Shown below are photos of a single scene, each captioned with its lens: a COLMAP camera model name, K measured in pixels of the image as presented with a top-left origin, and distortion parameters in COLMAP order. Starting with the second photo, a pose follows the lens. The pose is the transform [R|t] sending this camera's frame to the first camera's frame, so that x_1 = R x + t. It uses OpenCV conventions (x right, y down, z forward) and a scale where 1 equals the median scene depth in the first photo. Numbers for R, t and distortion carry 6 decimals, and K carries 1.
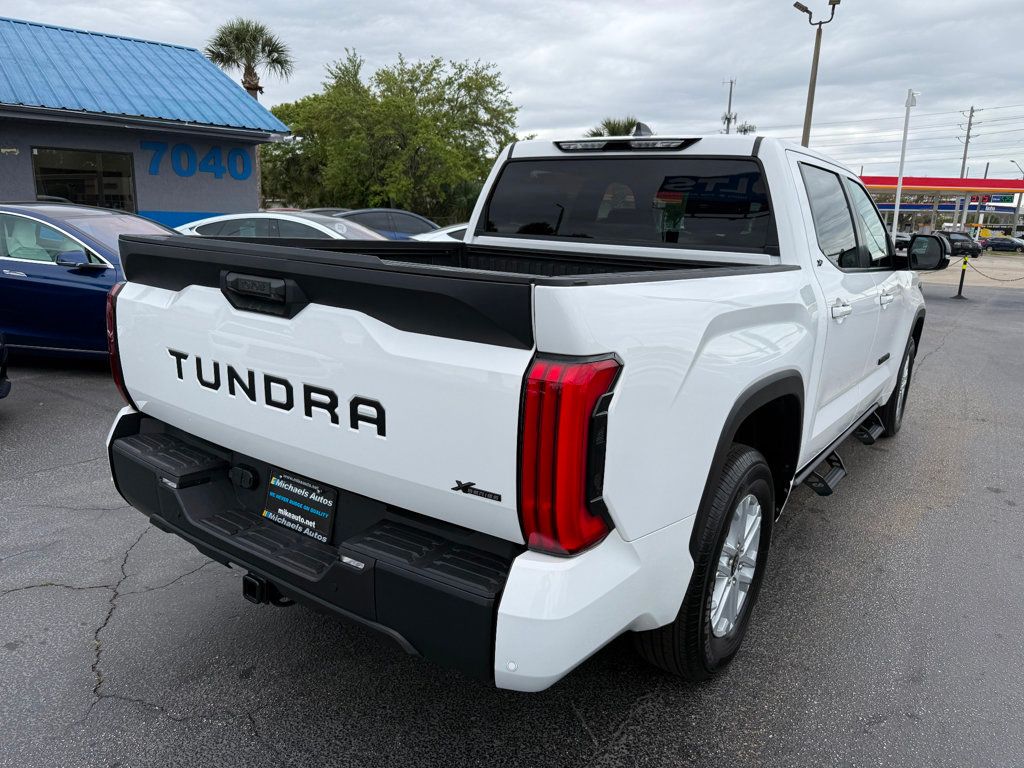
lens RADIAL K [[729.5, 0, 507.9], [0, 729.5, 391.8], [0, 0, 1]] dist [0.057987, -0.078613]
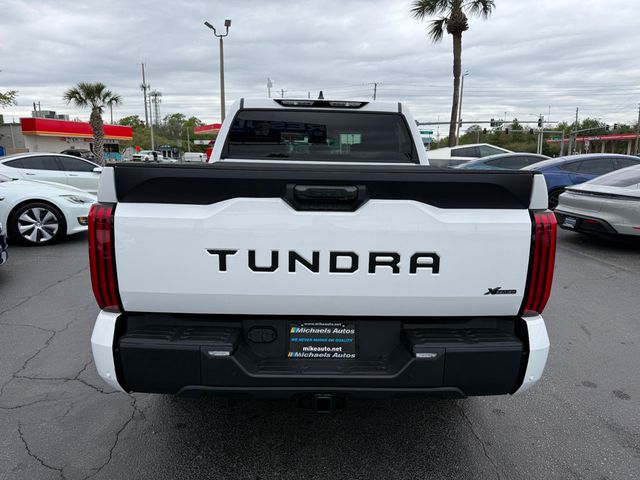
lens RADIAL K [[455.9, 0, 322.0], [0, 455.9, 241.6], [0, 0, 1]] dist [0.057987, -0.078613]
pose [[0.803713, -0.135961, 0.579276, -0.798529], [0.155697, 0.987679, 0.015795, -0.055669], [-0.574286, 0.077497, 0.814979, 0.243229]]
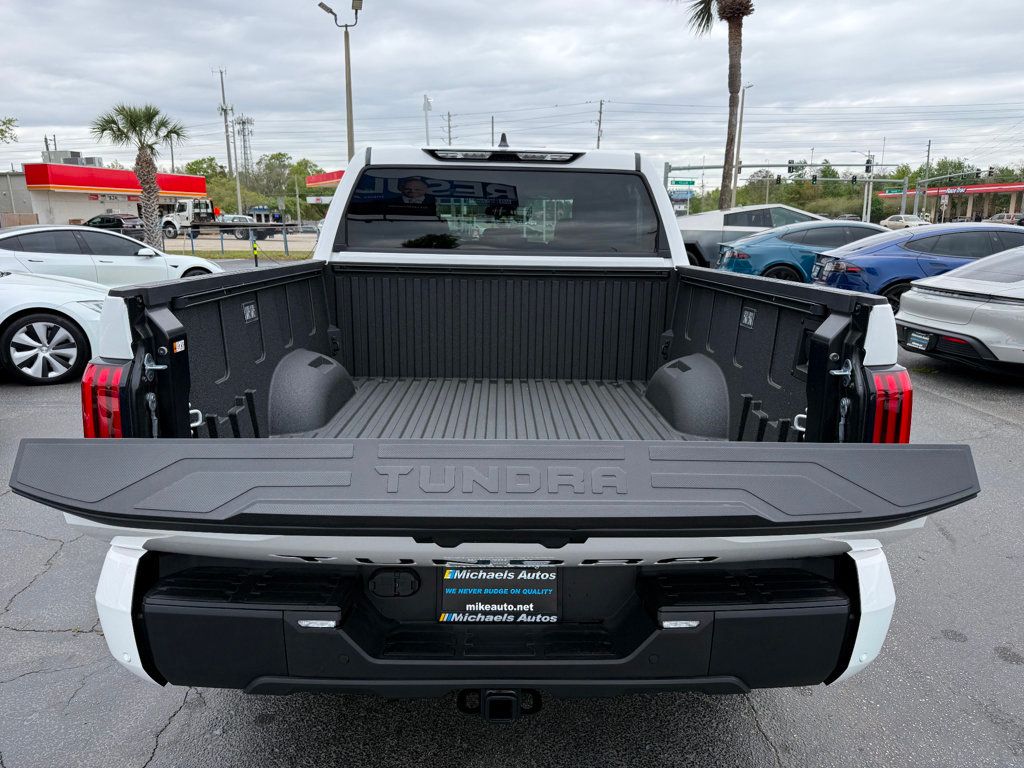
lens RADIAL K [[729.5, 0, 514.1], [0, 729.5, 389.2], [0, 0, 1]] dist [0.057987, -0.078613]
pose [[0.804007, -0.163755, 0.571626, -0.723825], [0.160504, 0.985414, 0.056542, -0.121179], [-0.572548, 0.046288, 0.818564, 0.295312]]
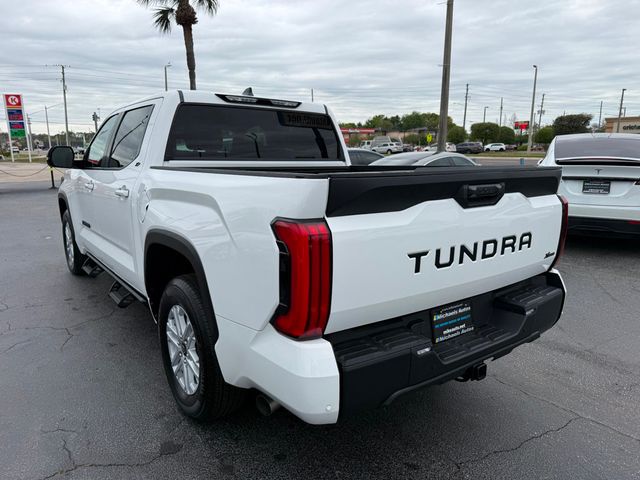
lens RADIAL K [[455.9, 0, 323.7], [0, 455.9, 246.1], [0, 0, 1]] dist [0.057987, -0.078613]
pose [[0.303178, -0.229766, 0.924819, -1.314852], [0.232524, 0.958999, 0.162031, -0.249845], [-0.924130, 0.165919, 0.344173, 0.896801]]
